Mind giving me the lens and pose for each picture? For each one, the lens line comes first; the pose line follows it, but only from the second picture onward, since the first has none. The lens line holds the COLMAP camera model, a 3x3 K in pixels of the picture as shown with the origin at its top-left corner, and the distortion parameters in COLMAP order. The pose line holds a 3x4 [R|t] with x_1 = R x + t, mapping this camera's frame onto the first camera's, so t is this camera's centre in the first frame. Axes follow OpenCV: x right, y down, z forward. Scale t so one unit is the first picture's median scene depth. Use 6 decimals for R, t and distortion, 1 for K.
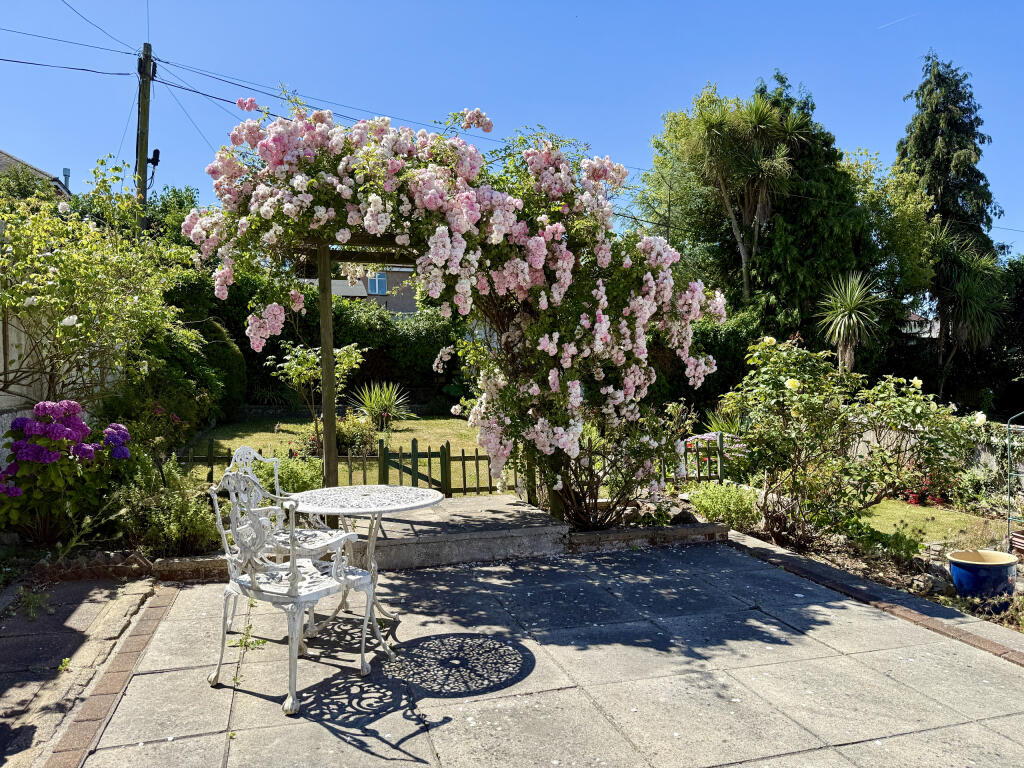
lens RADIAL K [[705.1, 0, 512.0], [0, 705.1, 384.0], [0, 0, 1]] dist [0.117433, -0.100567]
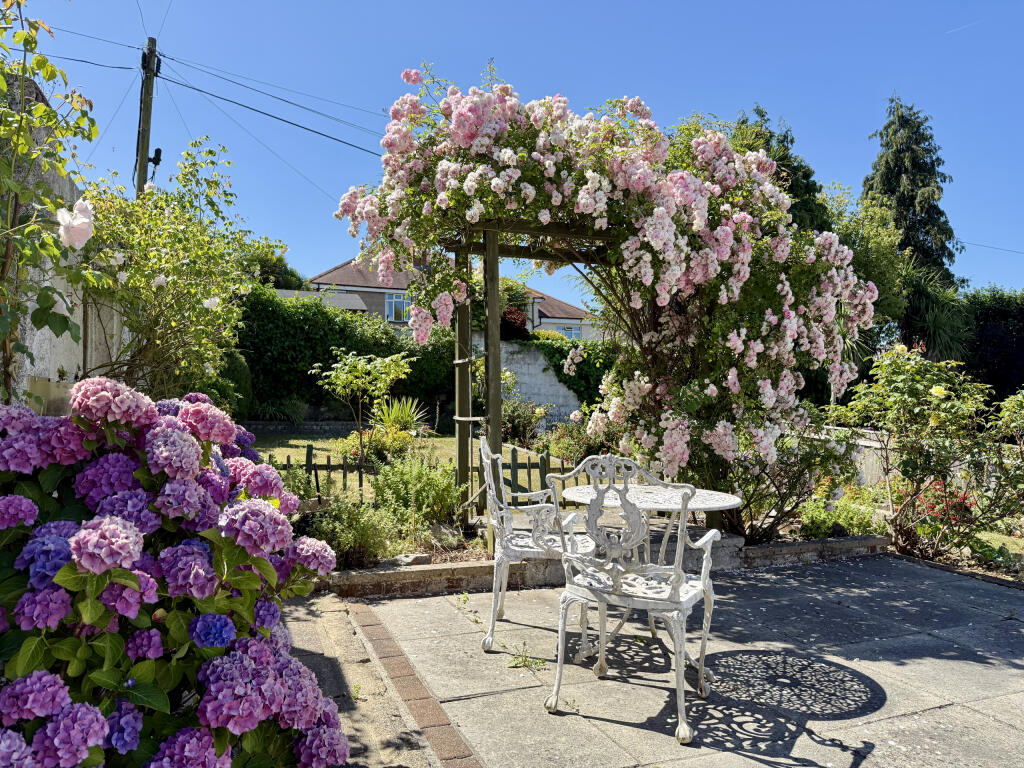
lens RADIAL K [[706.8, 0, 512.0], [0, 706.8, 384.0], [0, 0, 1]] dist [0.115243, -0.101121]
pose [[0.996272, 0.014695, 0.085003, -0.279609], [-0.011547, 0.999233, -0.037408, 0.034173], [-0.085487, 0.036287, 0.995678, 0.077116]]
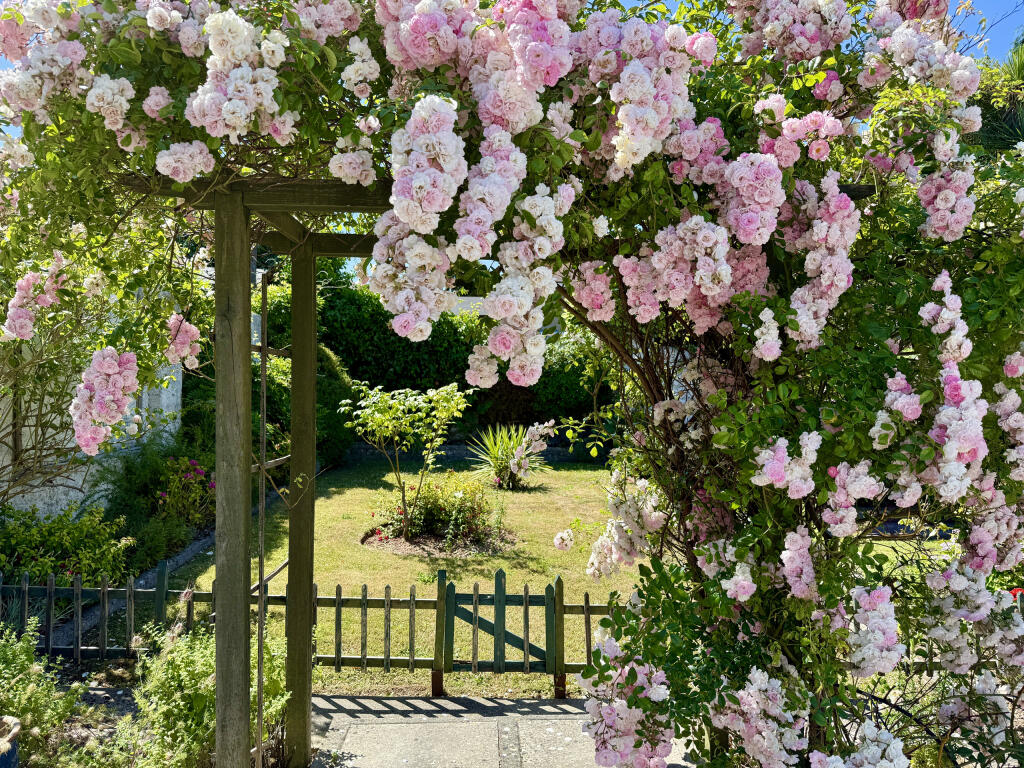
lens RADIAL K [[715.7, 0, 512.0], [0, 715.7, 384.0], [0, 0, 1]] dist [0.068440, -0.110617]
pose [[0.972804, 0.013344, -0.231246, 0.002845], [-0.018825, 0.999591, -0.021514, -0.074765], [0.230865, 0.025282, 0.972657, 0.551780]]
